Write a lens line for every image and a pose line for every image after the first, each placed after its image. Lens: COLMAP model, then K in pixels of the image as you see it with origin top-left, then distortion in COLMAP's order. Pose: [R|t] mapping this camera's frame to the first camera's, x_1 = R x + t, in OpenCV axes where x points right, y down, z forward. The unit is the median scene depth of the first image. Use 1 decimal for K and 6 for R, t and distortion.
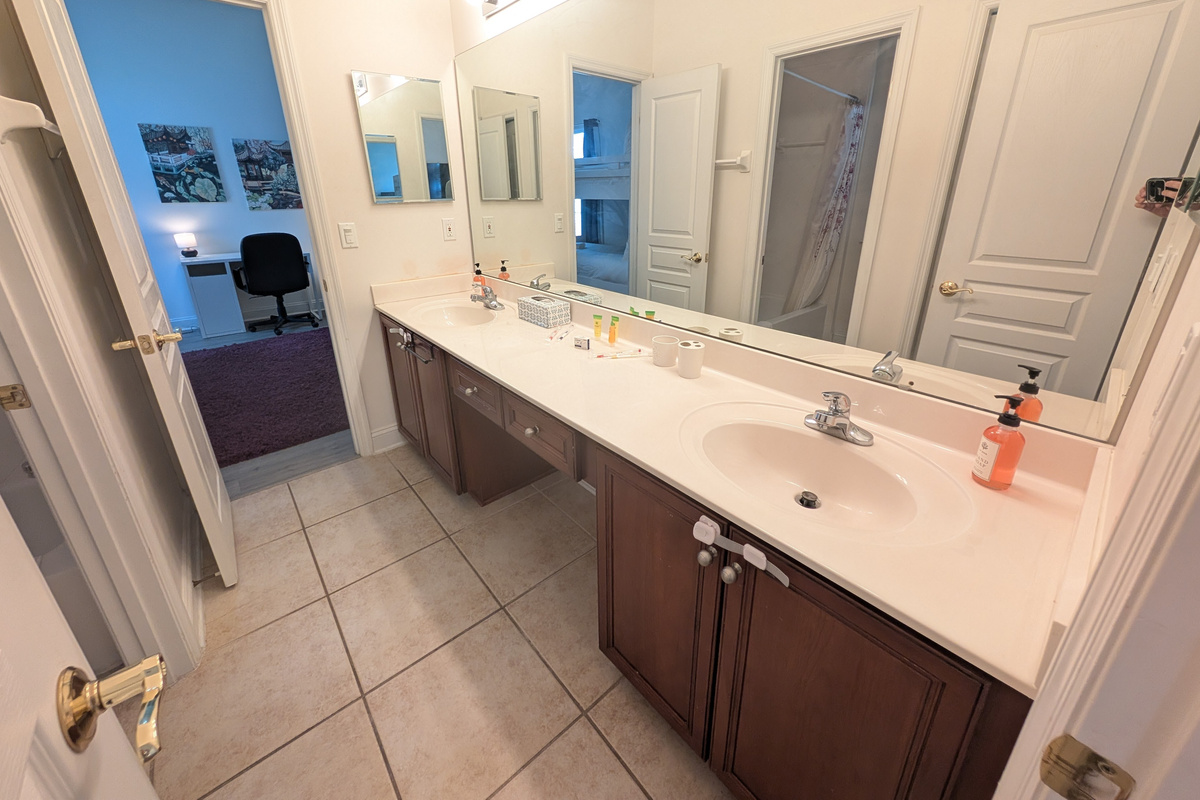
lens RADIAL K [[456.2, 0, 599.0], [0, 456.2, 348.6], [0, 0, 1]] dist [-0.000463, 0.000027]
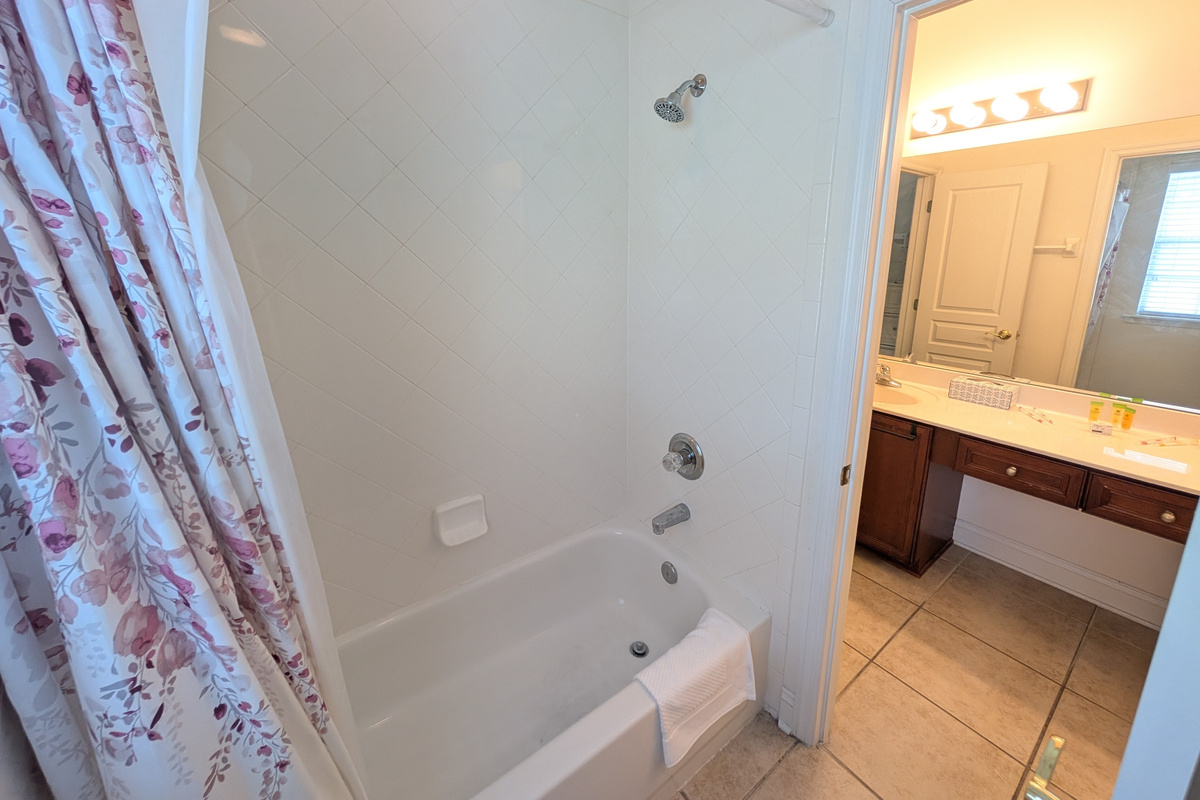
lens RADIAL K [[456.2, 0, 599.0], [0, 456.2, 348.6], [0, 0, 1]] dist [-0.000463, 0.000027]
pose [[0.996648, 0.019729, -0.079397, -0.668012], [-0.028430, 0.993525, -0.109995, -0.027933], [0.076713, 0.111884, 0.990756, -0.107275]]
